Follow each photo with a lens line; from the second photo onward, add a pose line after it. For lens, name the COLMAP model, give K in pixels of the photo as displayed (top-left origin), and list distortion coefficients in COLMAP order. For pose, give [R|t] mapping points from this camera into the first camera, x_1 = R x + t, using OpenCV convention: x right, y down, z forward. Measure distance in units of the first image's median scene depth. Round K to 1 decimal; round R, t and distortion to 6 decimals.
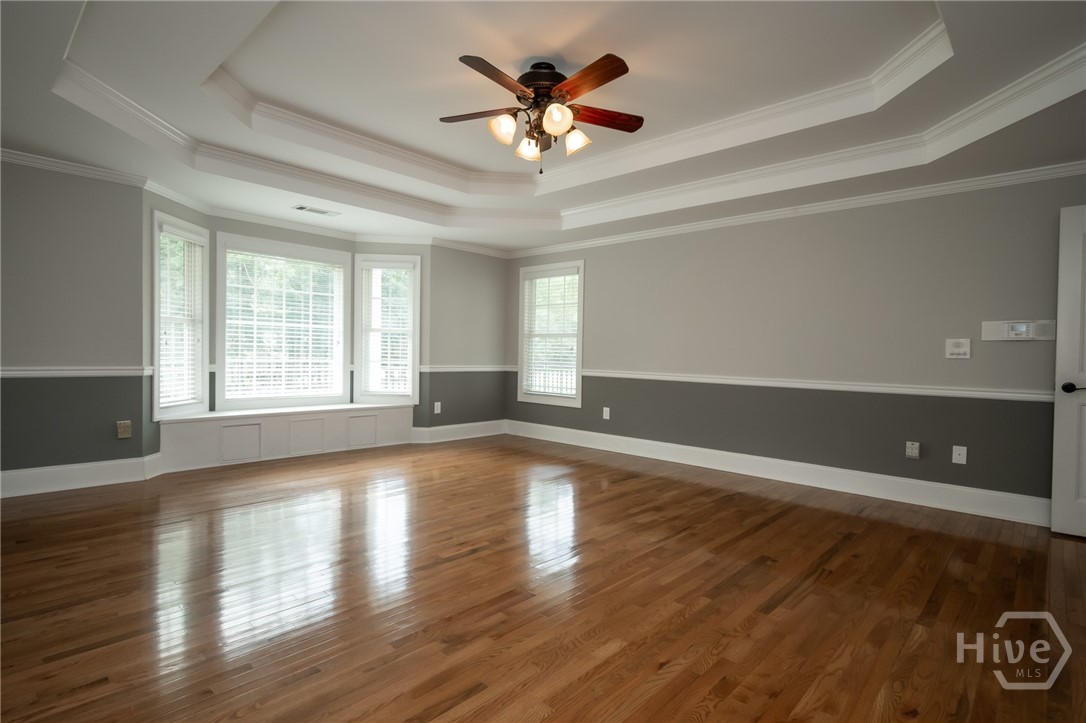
lens RADIAL K [[533.1, 0, 549.9], [0, 533.1, 363.2], [0, 0, 1]] dist [-0.000579, -0.000192]
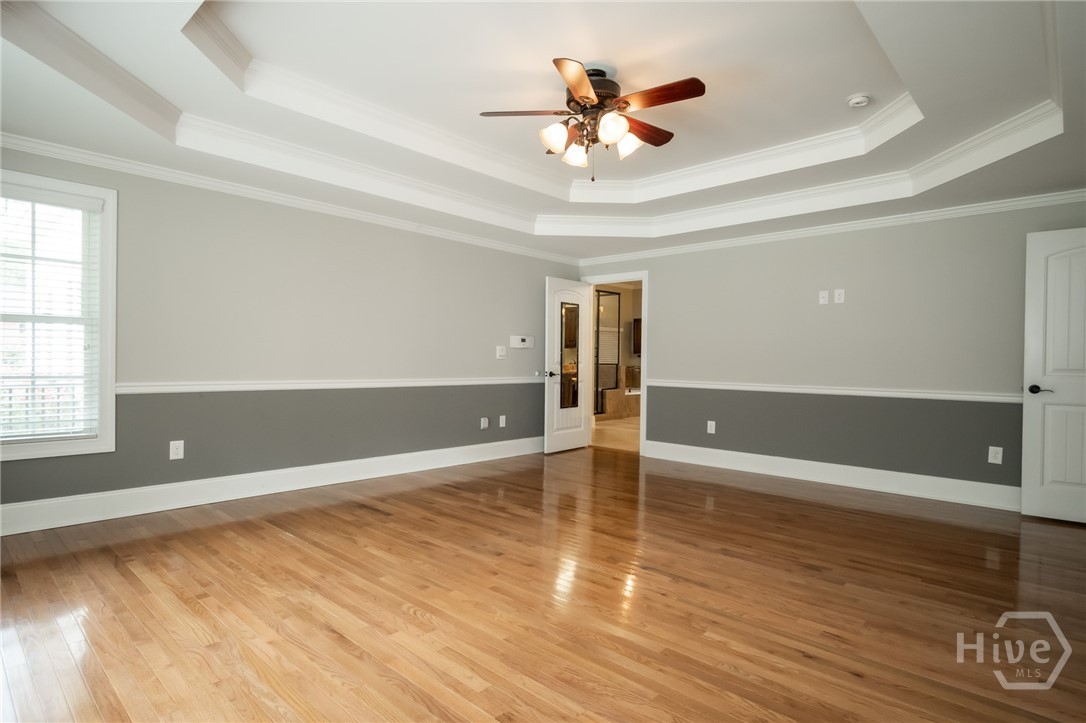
lens RADIAL K [[555.4, 0, 543.0], [0, 555.4, 361.5], [0, 0, 1]] dist [0.000619, 0.000440]
pose [[0.014701, -0.018670, 0.999718, -0.840366], [0.007017, 0.999803, 0.018568, -0.030496], [-0.999867, 0.006742, 0.014829, 0.859565]]
